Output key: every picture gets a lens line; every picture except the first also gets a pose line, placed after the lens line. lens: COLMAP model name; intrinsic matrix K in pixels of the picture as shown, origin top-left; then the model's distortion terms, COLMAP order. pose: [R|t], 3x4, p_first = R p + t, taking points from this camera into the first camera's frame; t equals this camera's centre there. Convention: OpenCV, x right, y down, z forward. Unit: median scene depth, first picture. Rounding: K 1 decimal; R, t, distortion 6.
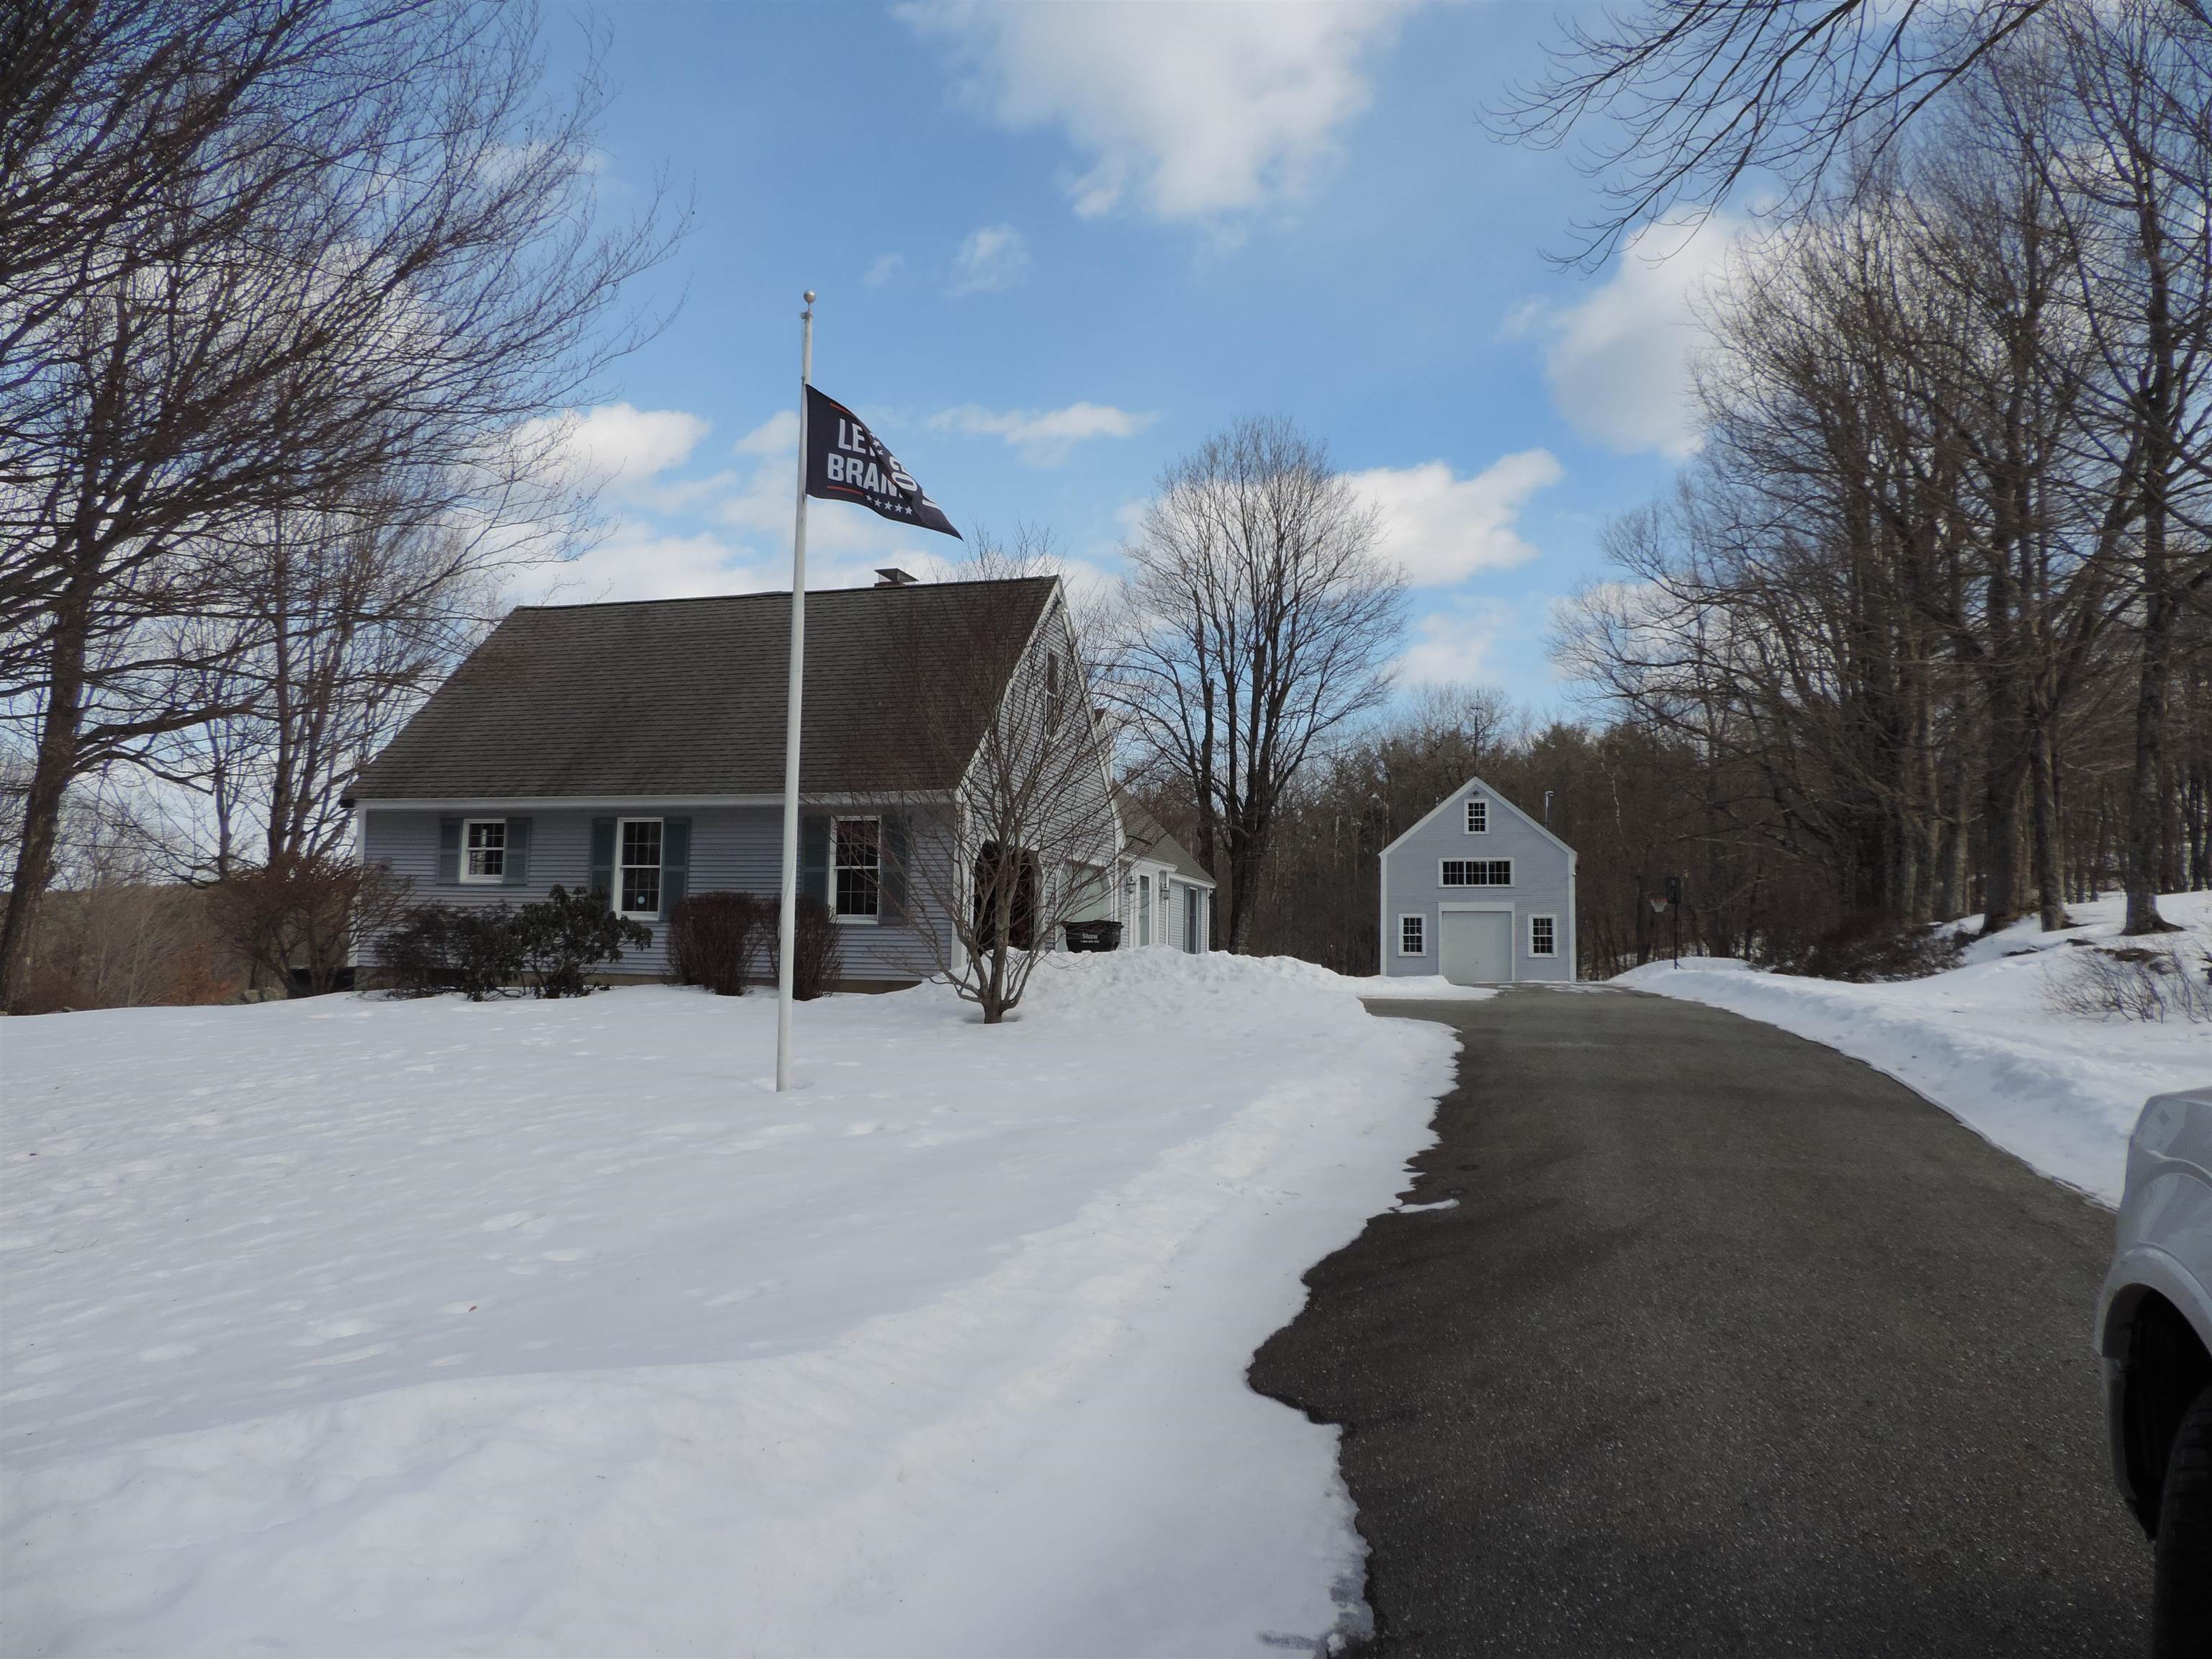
lens RADIAL K [[1599.6, 0, 1108.5], [0, 1599.6, 812.7], [0, 0, 1]] dist [-0.008825, 0.002293]
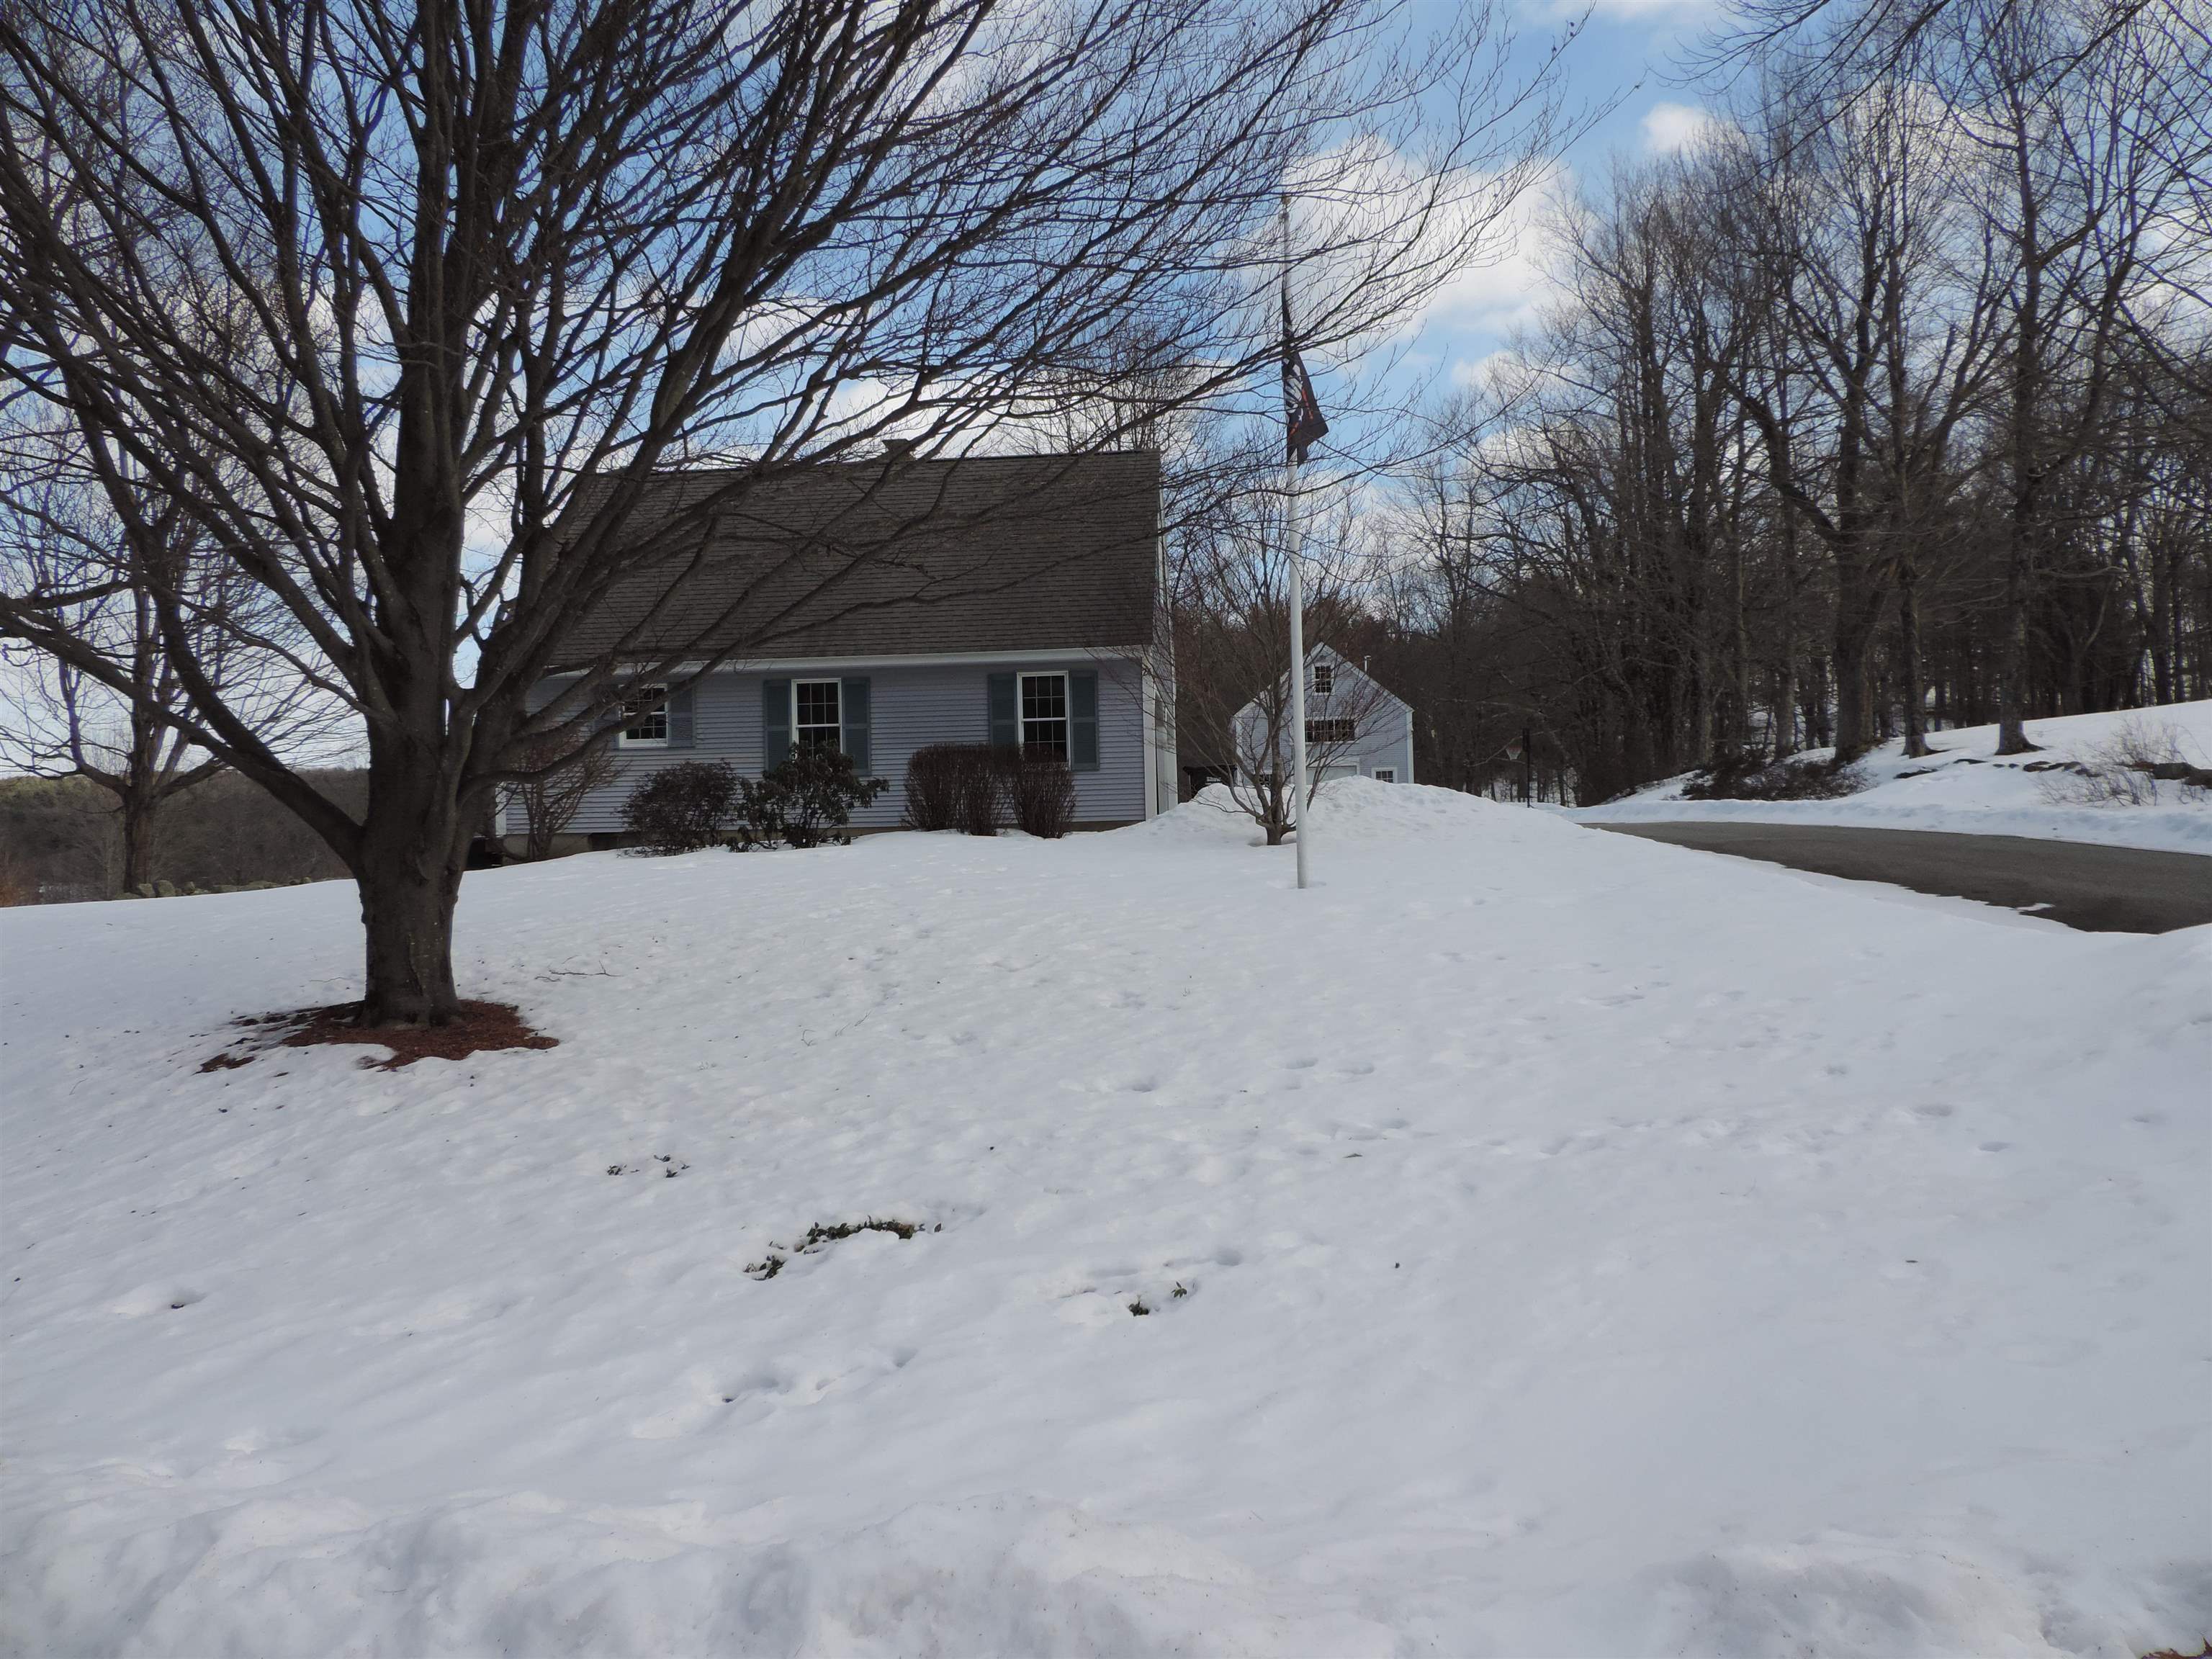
lens RADIAL K [[1599.6, 0, 1108.5], [0, 1599.6, 812.7], [0, 0, 1]] dist [-0.008825, 0.002293]
pose [[0.977318, -0.034895, 0.208883, -0.141132], [0.018904, 0.996769, 0.078065, 0.005259], [-0.210933, -0.072346, 0.974820, -0.031016]]
